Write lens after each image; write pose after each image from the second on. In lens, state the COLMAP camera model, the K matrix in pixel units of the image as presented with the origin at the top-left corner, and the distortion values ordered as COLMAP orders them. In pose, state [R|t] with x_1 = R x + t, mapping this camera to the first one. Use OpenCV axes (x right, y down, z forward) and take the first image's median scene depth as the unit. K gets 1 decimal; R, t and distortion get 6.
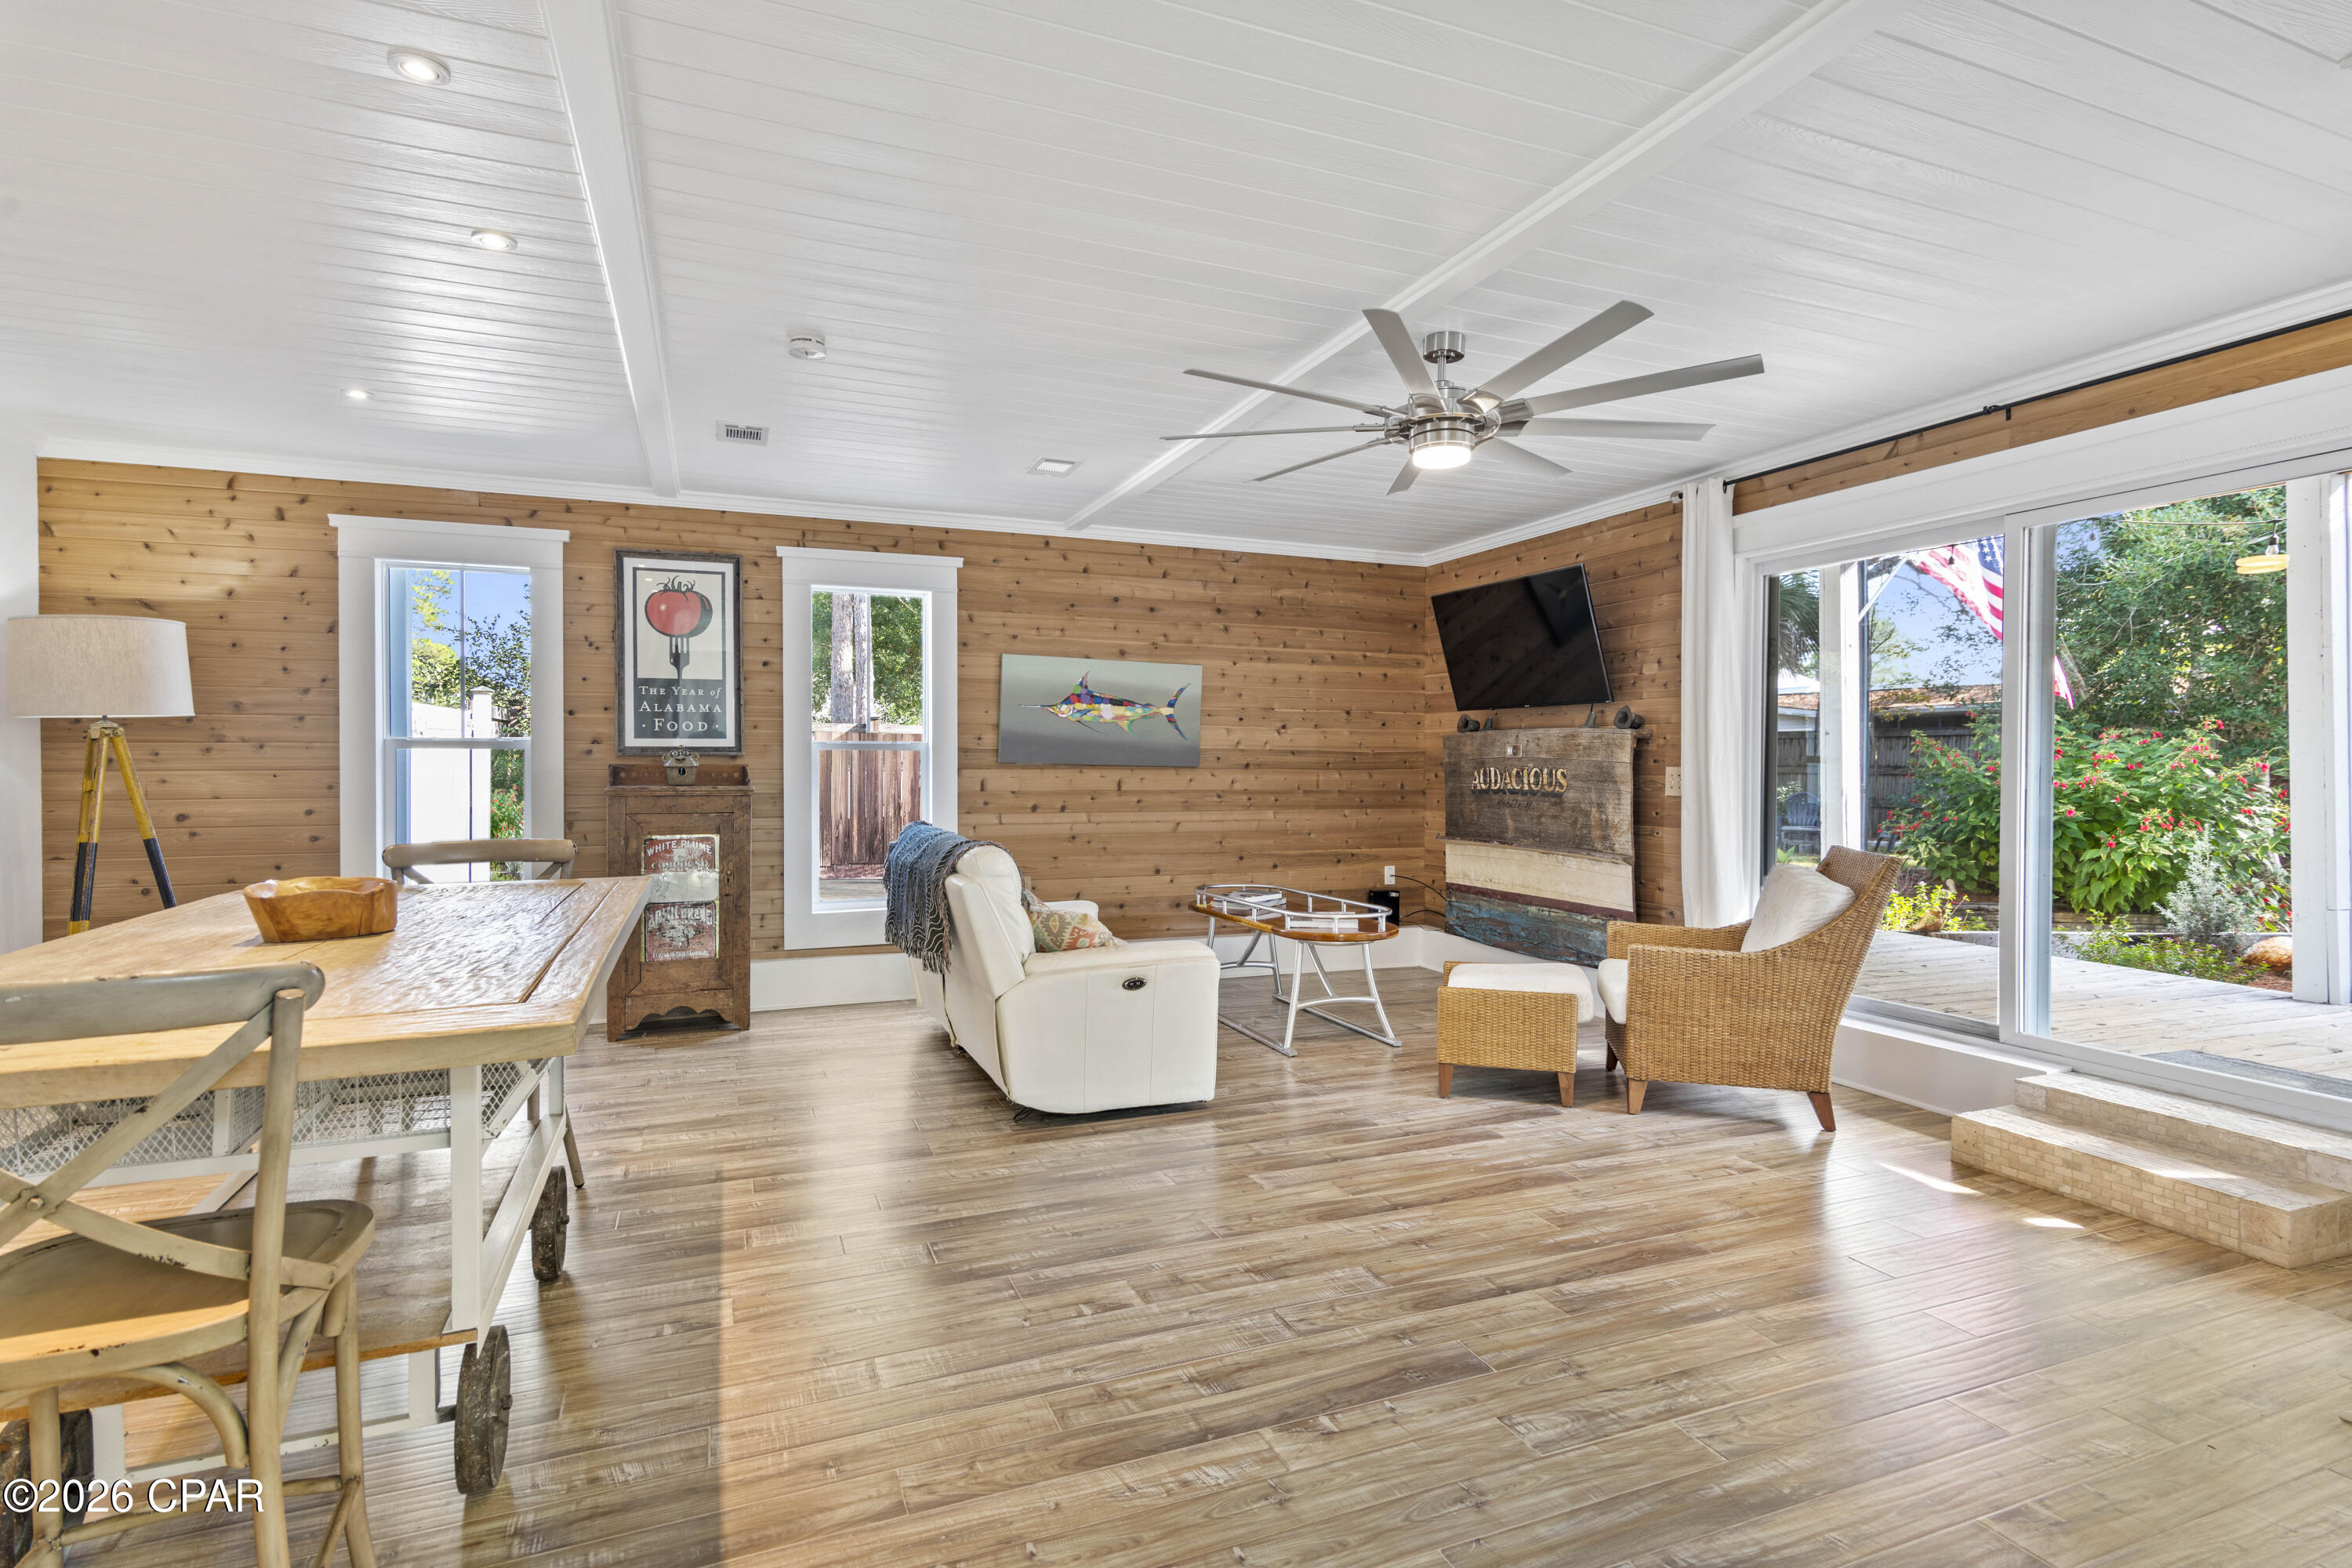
lens RADIAL K [[1160.2, 0, 1171.5], [0, 1160.2, 753.3], [0, 0, 1]] dist [0.003508, 0.000069]
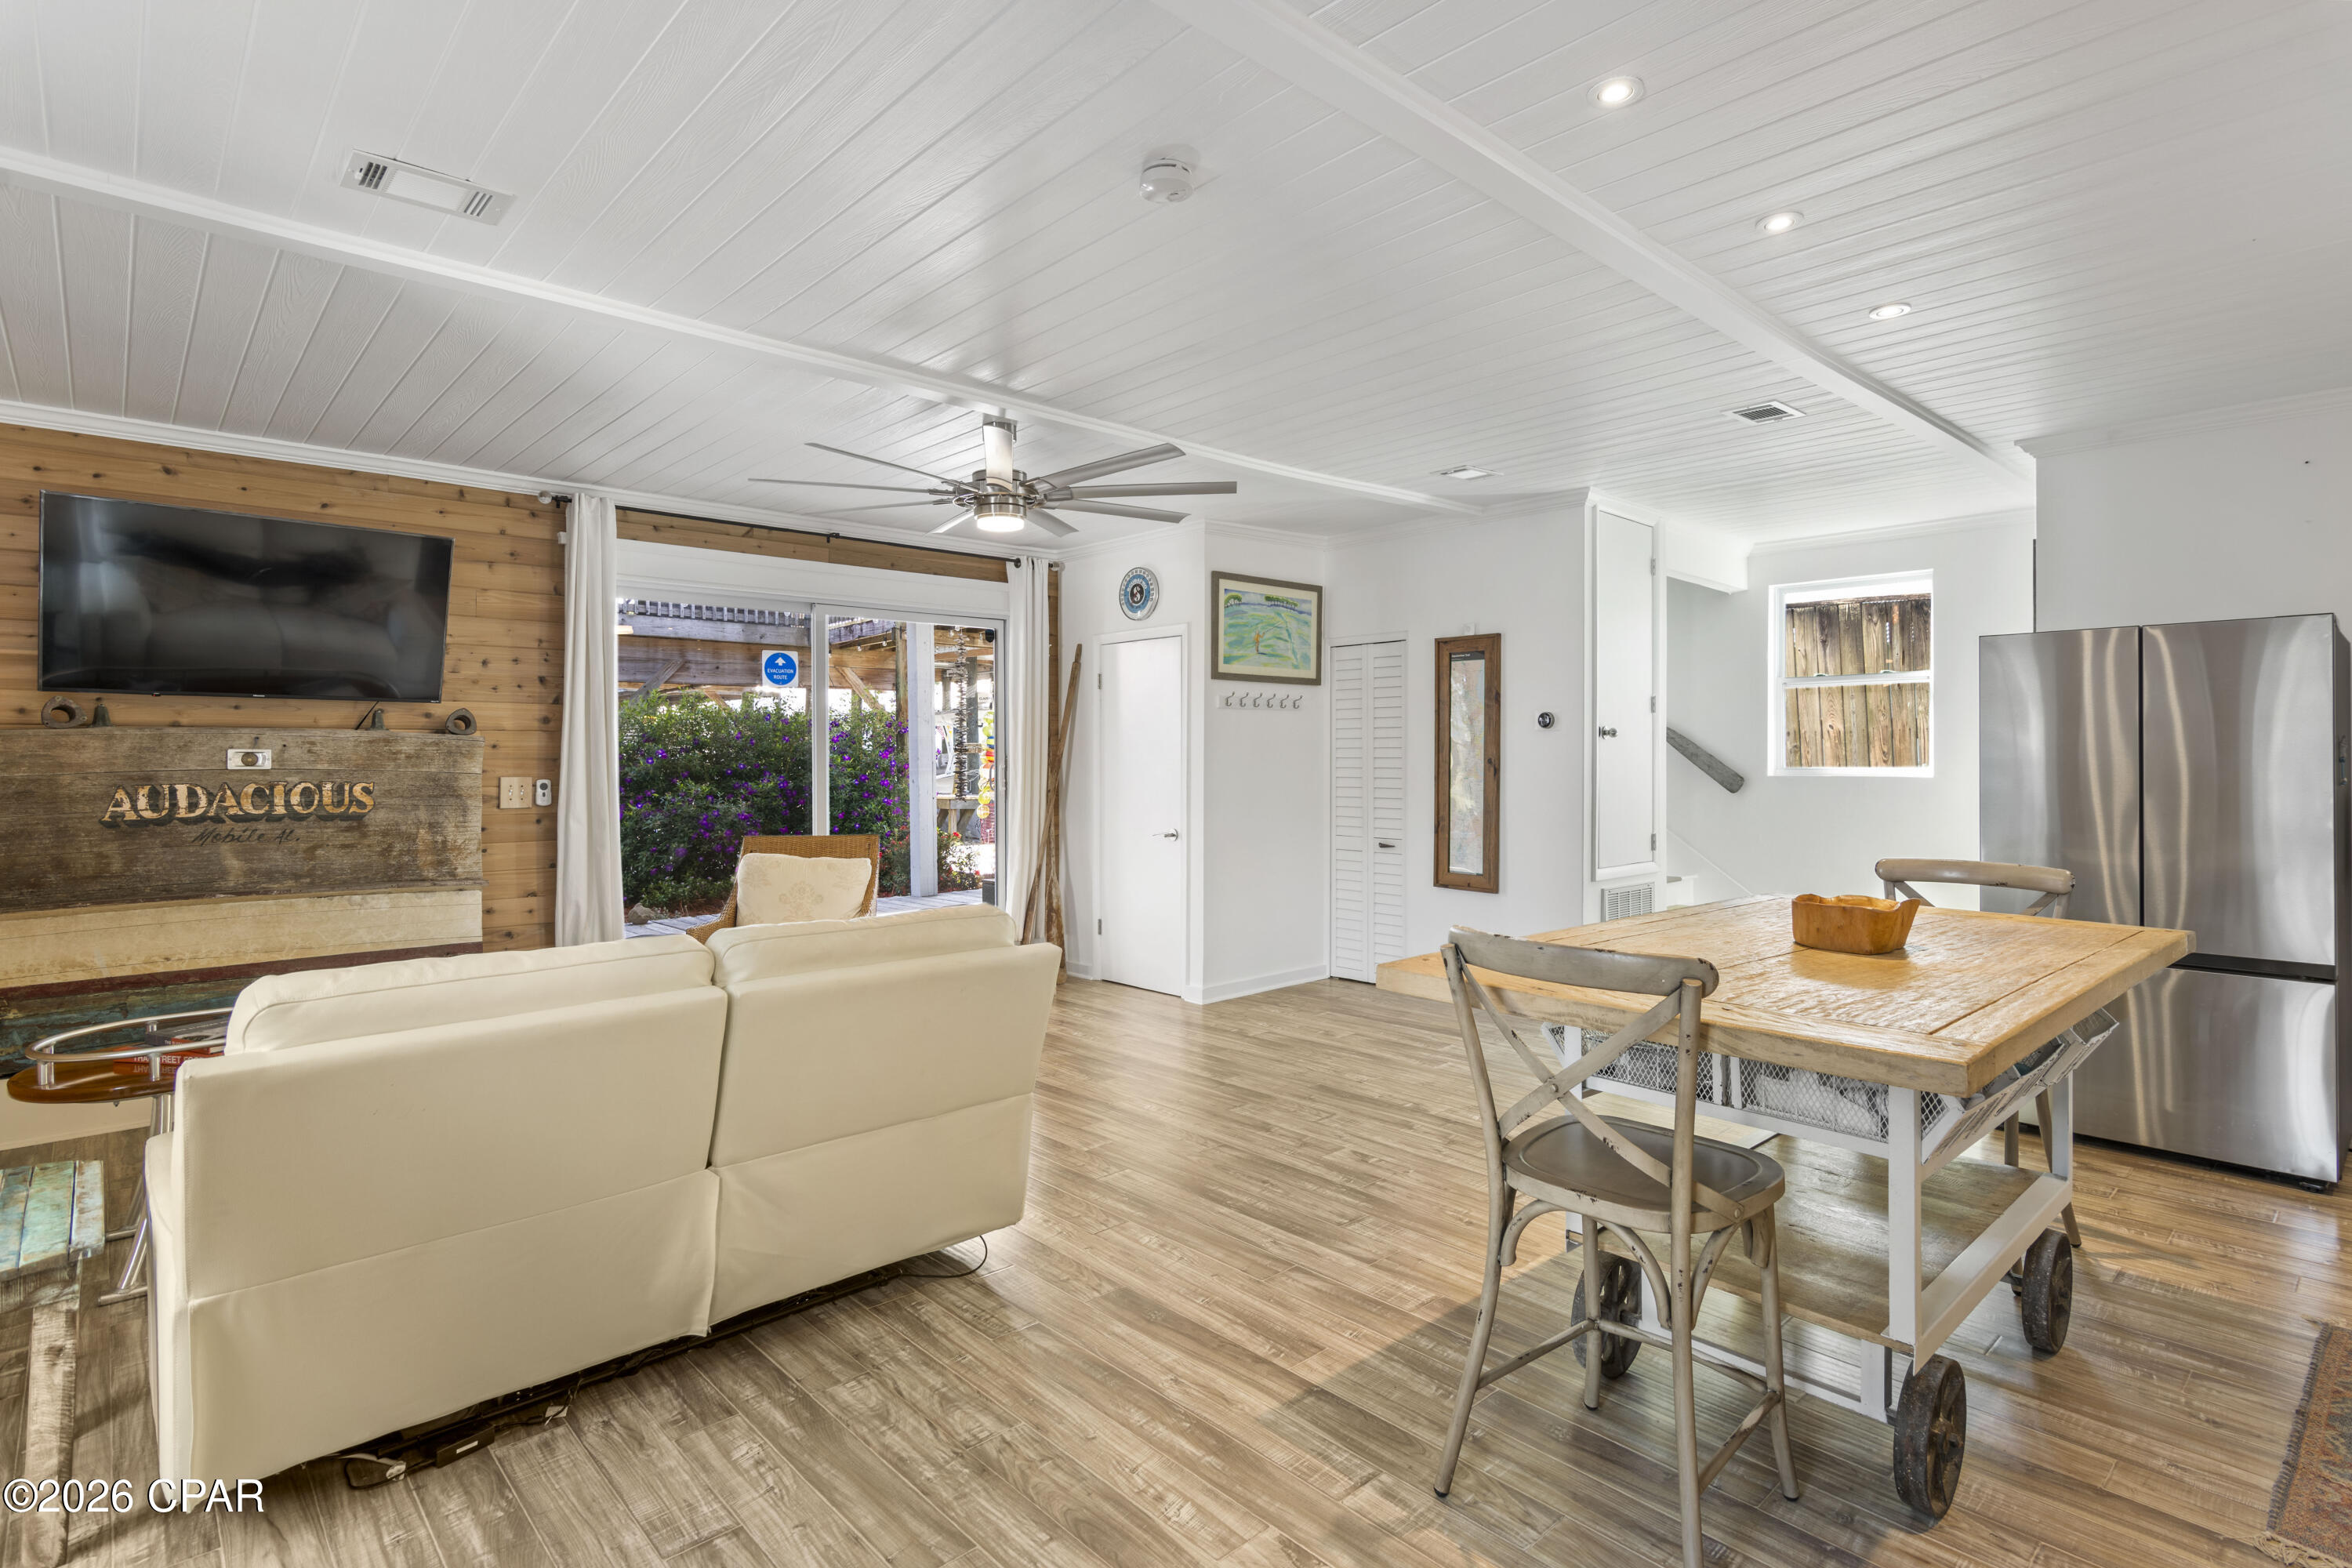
lens RADIAL K [[1160.2, 0, 1168.8], [0, 1160.2, 758.2], [0, 0, 1]] dist [0.003508, 0.000069]
pose [[-0.350675, -0.003576, 0.936490, -0.600788], [-0.007781, 0.999969, 0.000904, -0.008574], [-0.936465, -0.006970, -0.350692, 0.787432]]
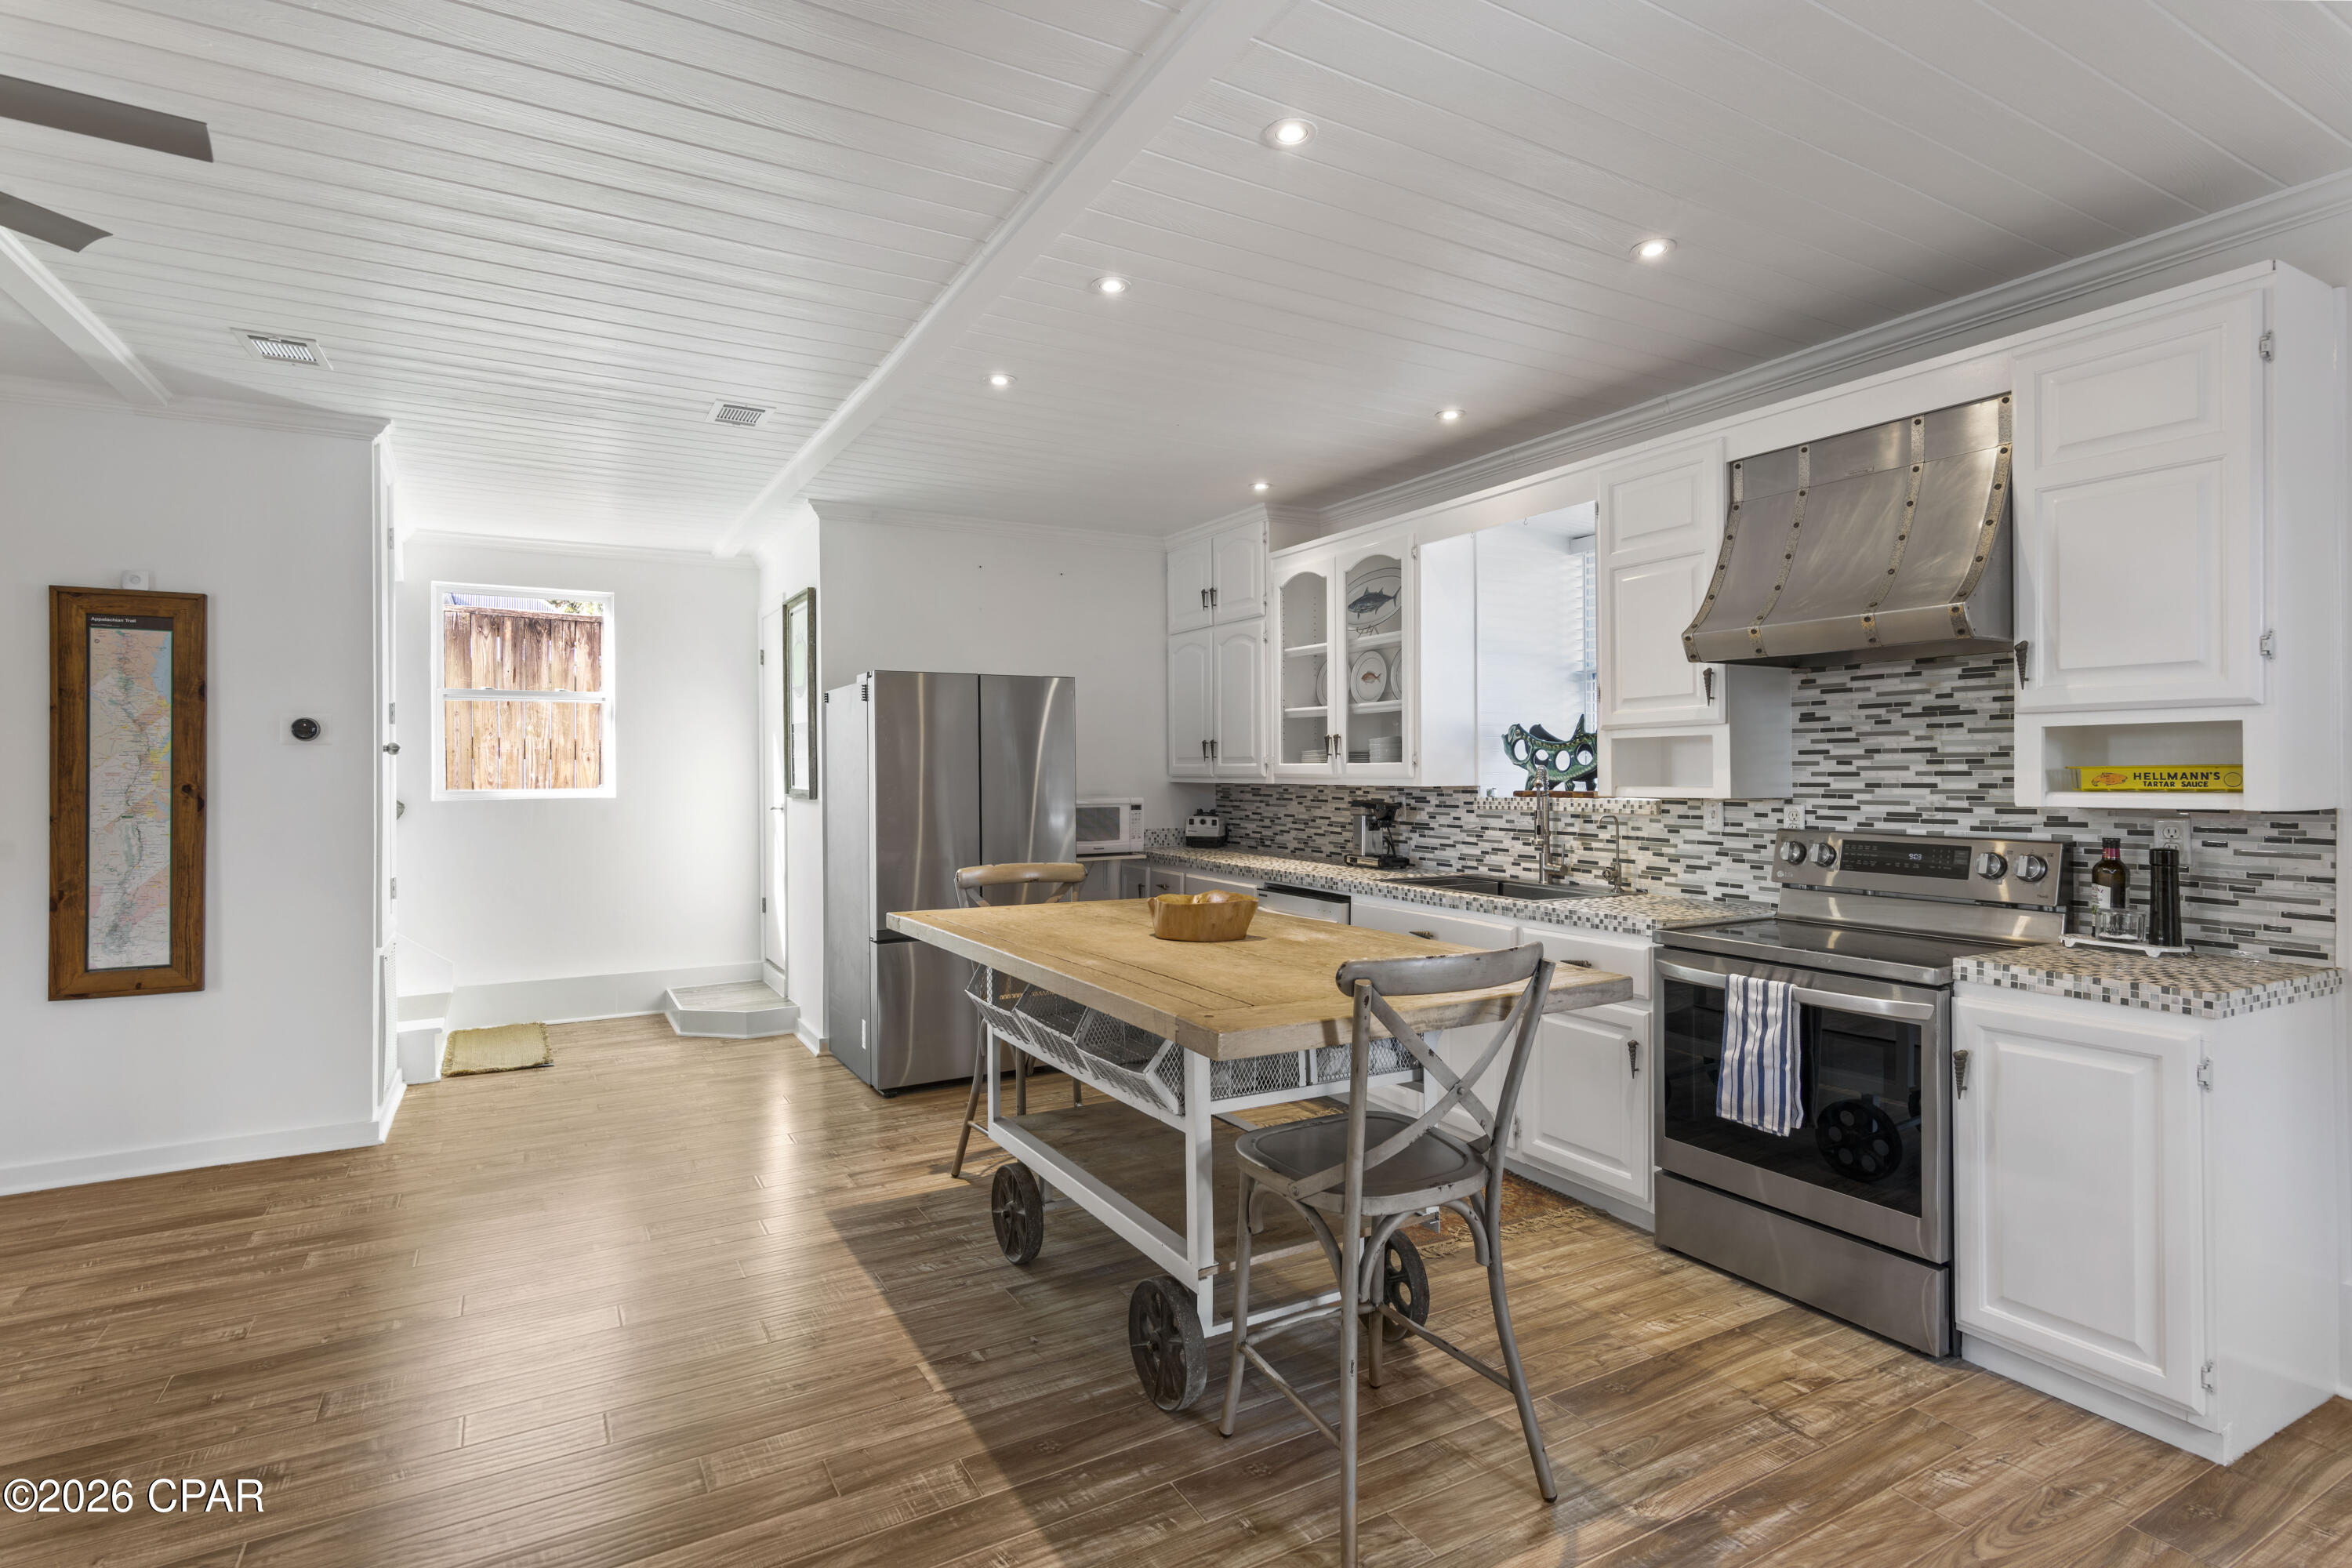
lens RADIAL K [[1160.2, 0, 1170.3], [0, 1160.2, 763.2], [0, 0, 1]] dist [0.003508, 0.000069]
pose [[-0.990866, 0.004089, -0.134787, -0.204098], [0.006014, 0.999886, -0.013876, -0.009071], [0.134715, -0.014560, -0.990777, 0.902731]]
